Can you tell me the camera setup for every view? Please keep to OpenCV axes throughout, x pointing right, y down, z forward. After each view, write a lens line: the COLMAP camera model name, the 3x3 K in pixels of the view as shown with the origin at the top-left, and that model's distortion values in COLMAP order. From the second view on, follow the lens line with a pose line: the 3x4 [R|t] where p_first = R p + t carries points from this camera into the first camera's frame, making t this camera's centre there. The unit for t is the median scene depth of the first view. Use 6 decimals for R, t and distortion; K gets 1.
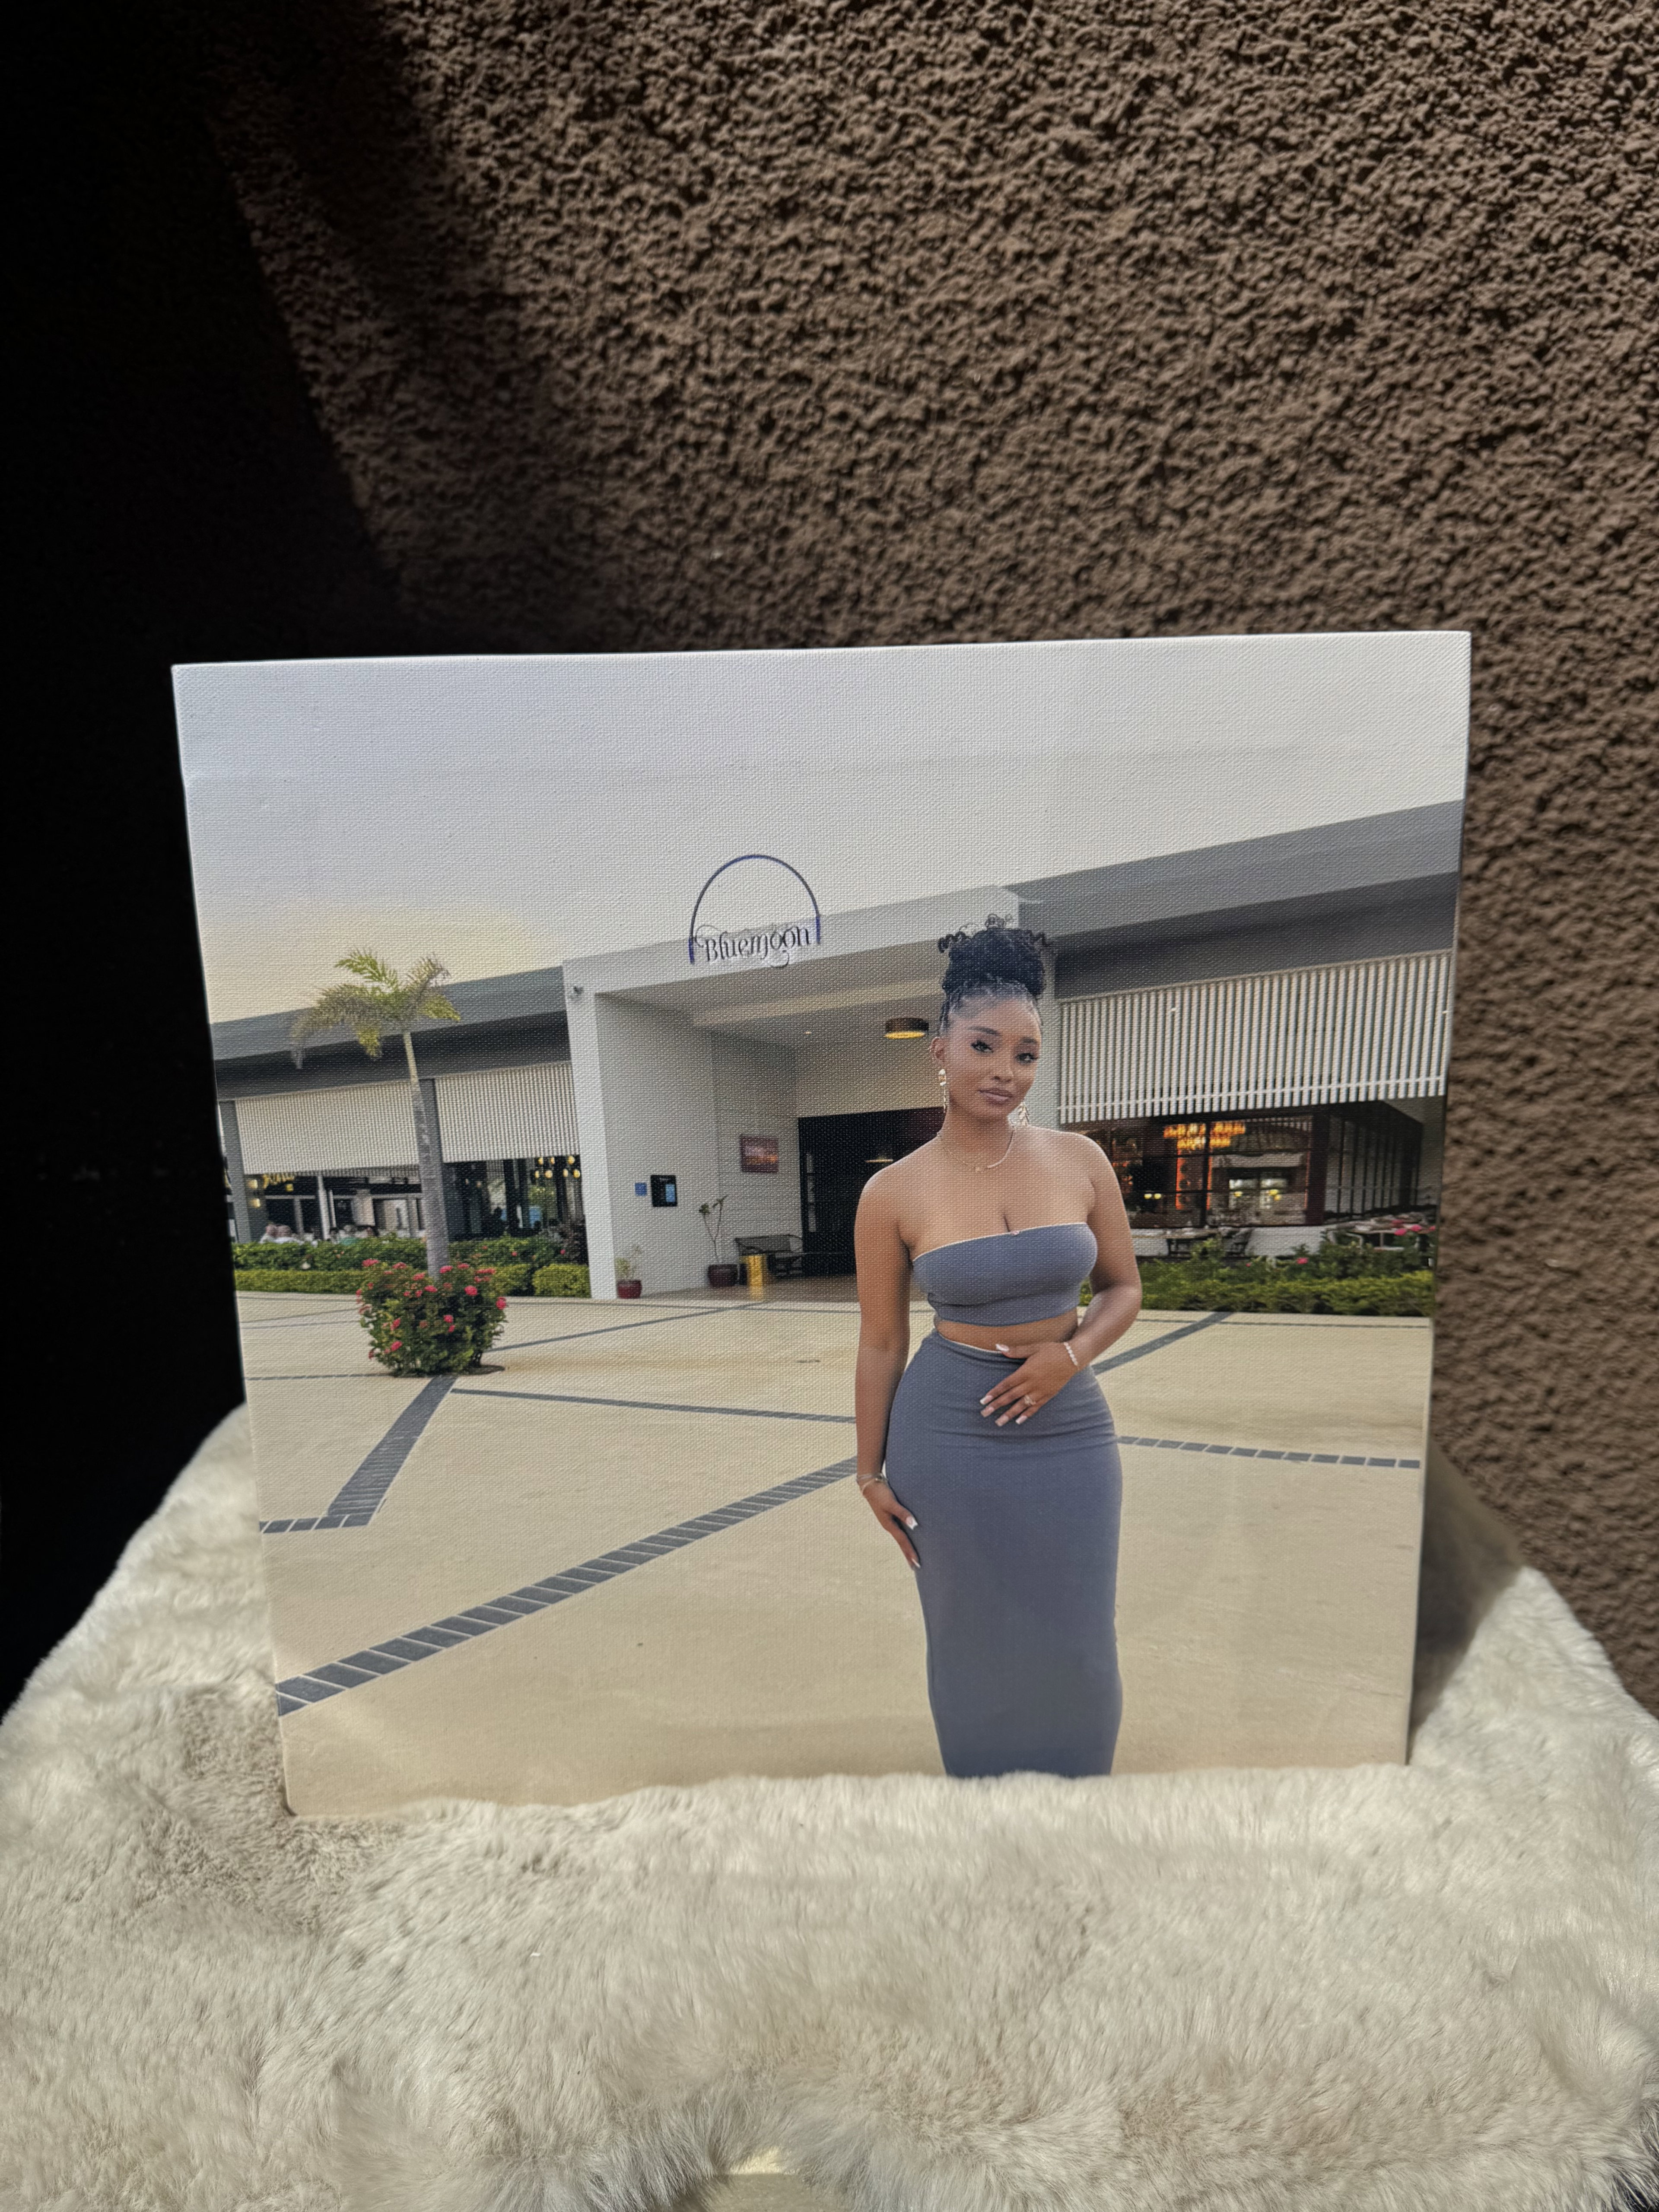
lens RADIAL K [[1627.8, 0, 840.7], [0, 1627.8, 1128.7], [0, 0, 1]] dist [-0.038466, 0.010887]
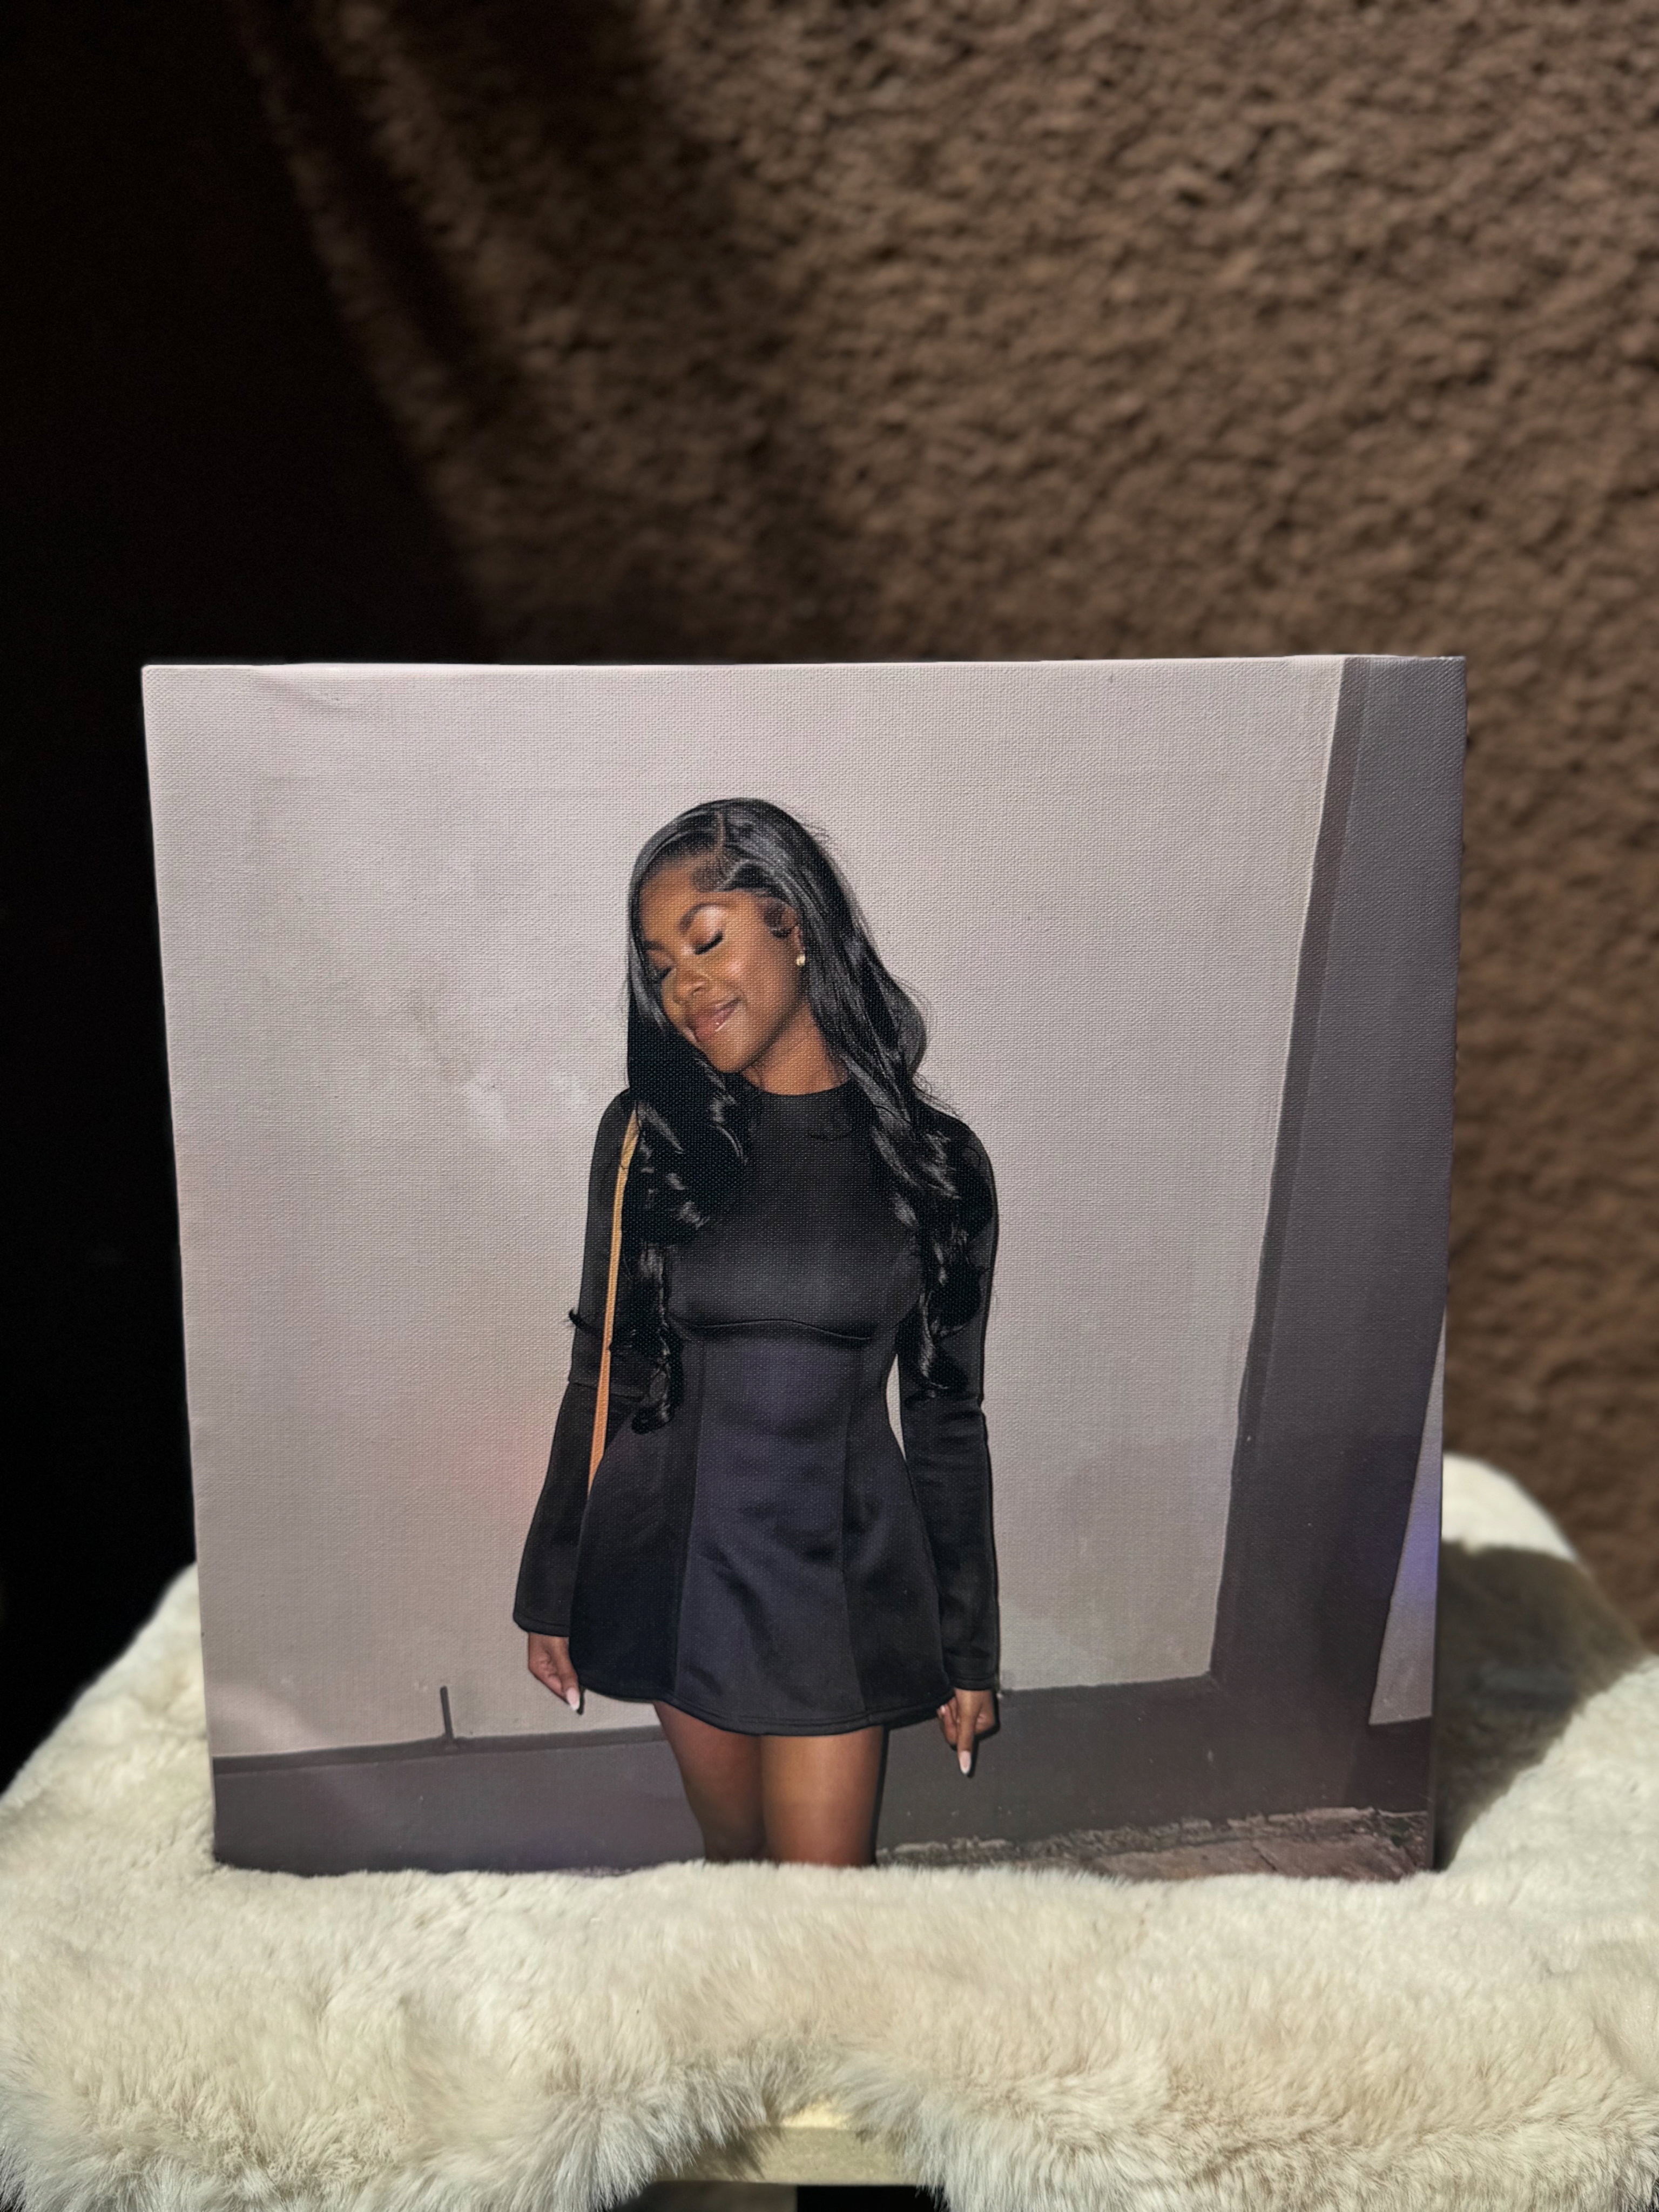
lens RADIAL K [[1995.4, 0, 842.8], [0, 1995.4, 1111.7], [0, 0, 1]] dist [-0.020895, -0.017514]
pose [[0.998644, 0.018749, -0.048556, 0.016300], [-0.023666, 0.994425, -0.102757, 0.130116], [0.046359, 0.103767, 0.993521, -0.279332]]
